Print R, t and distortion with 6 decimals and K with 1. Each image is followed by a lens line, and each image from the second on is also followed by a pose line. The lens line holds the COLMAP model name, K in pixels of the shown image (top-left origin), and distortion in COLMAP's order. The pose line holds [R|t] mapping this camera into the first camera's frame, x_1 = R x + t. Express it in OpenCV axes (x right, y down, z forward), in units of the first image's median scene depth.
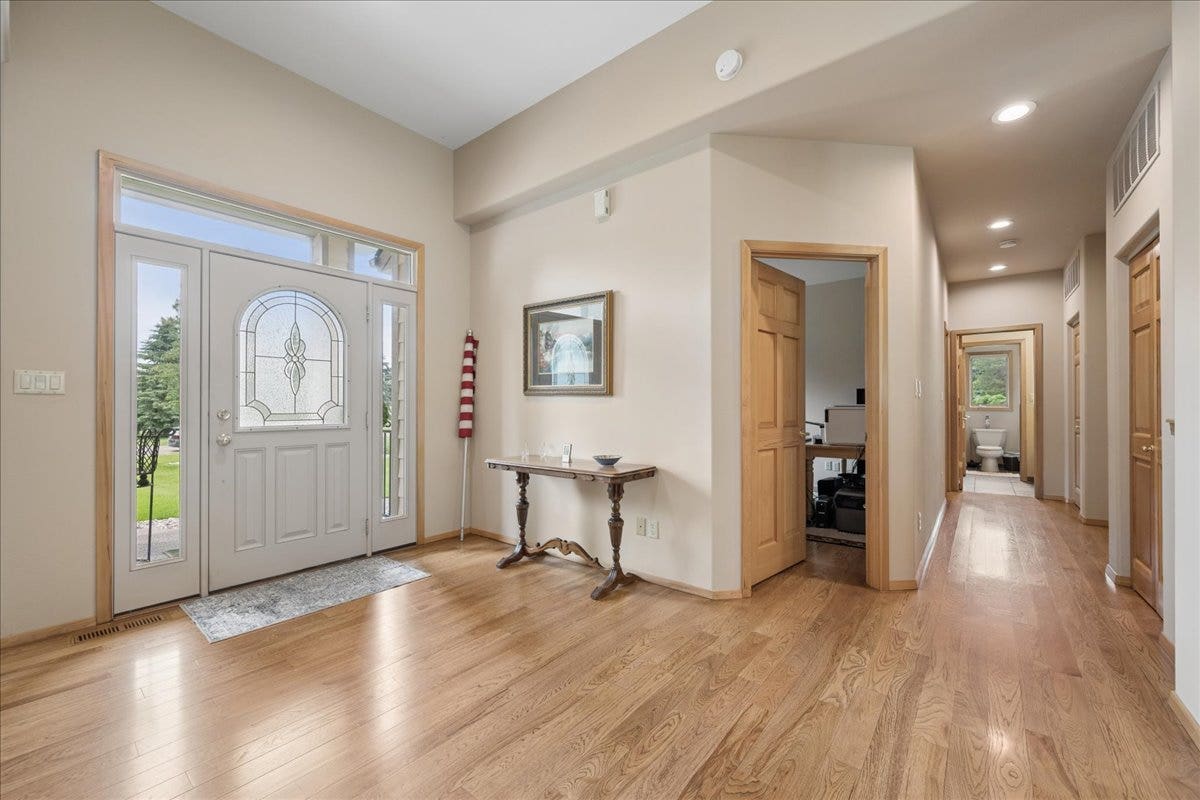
lens RADIAL K [[473.0, 0, 600.0], [0, 473.0, 400.0], [0, 0, 1]] dist [0.019157, -0.000013]
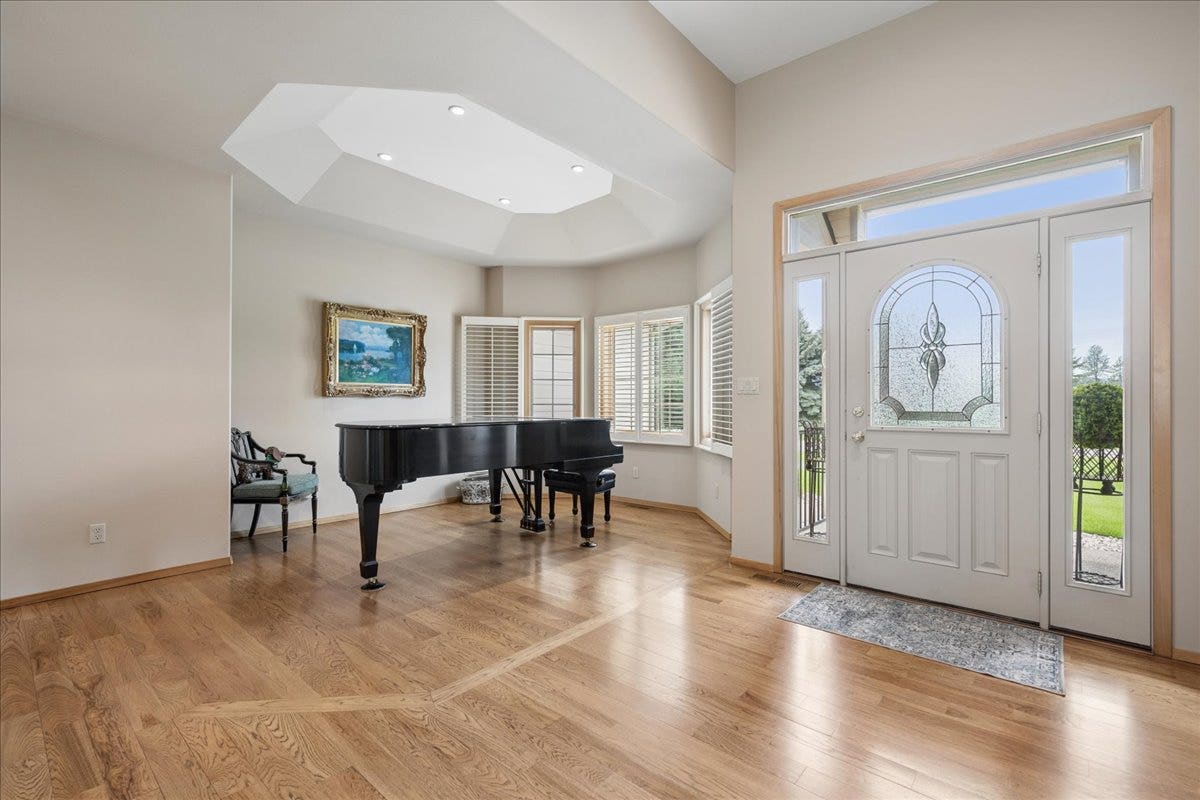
lens RADIAL K [[541.8, 0, 621.2], [0, 541.8, 393.5], [0, 0, 1]] dist [-0.001027, -0.000236]
pose [[-0.020694, -0.020285, -0.999580, 0.347660], [0.011120, 0.999728, -0.020518, 0.011033], [0.999724, -0.011540, -0.020462, 0.518264]]
